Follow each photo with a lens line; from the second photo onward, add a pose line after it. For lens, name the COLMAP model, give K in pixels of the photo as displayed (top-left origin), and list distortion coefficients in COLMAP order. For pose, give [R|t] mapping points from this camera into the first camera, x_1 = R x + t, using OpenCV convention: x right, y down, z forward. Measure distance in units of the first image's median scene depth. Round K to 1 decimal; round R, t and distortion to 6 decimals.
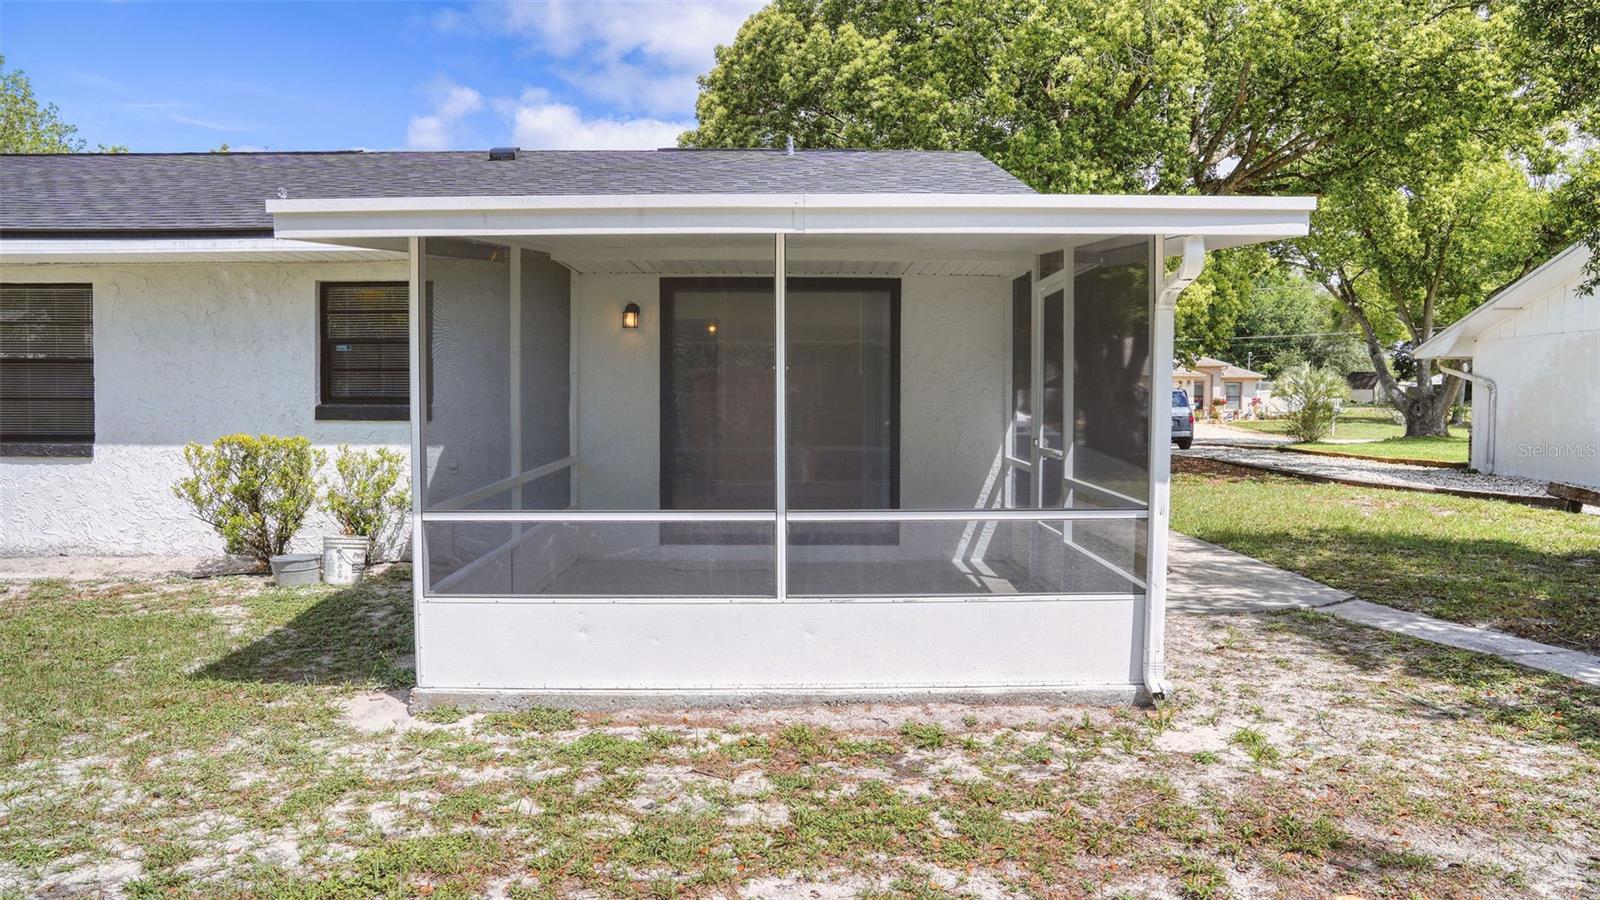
lens RADIAL K [[1129.7, 0, 800.0], [0, 1129.7, 450.0], [0, 0, 1]] dist [-0.136083, 0.107045]
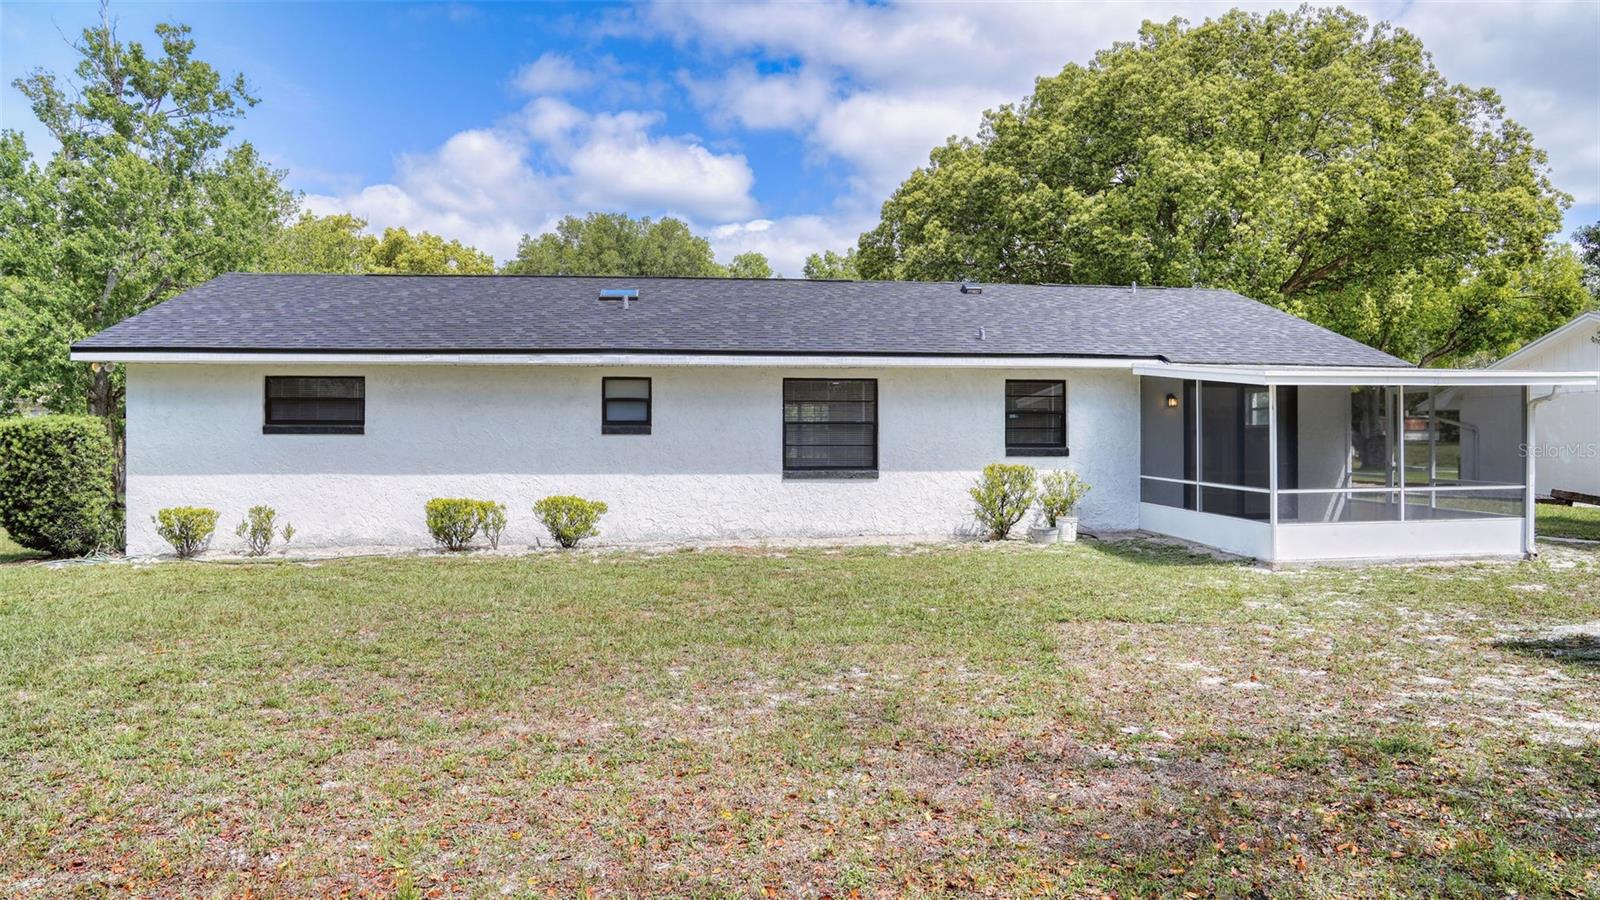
lens RADIAL K [[1129.7, 0, 800.0], [0, 1129.7, 450.0], [0, 0, 1]] dist [-0.136083, 0.107045]
pose [[0.987566, -0.006401, 0.157075, -1.060433], [0.012222, 0.999273, -0.036125, 0.024908], [-0.156729, 0.037596, 0.986926, -0.761281]]
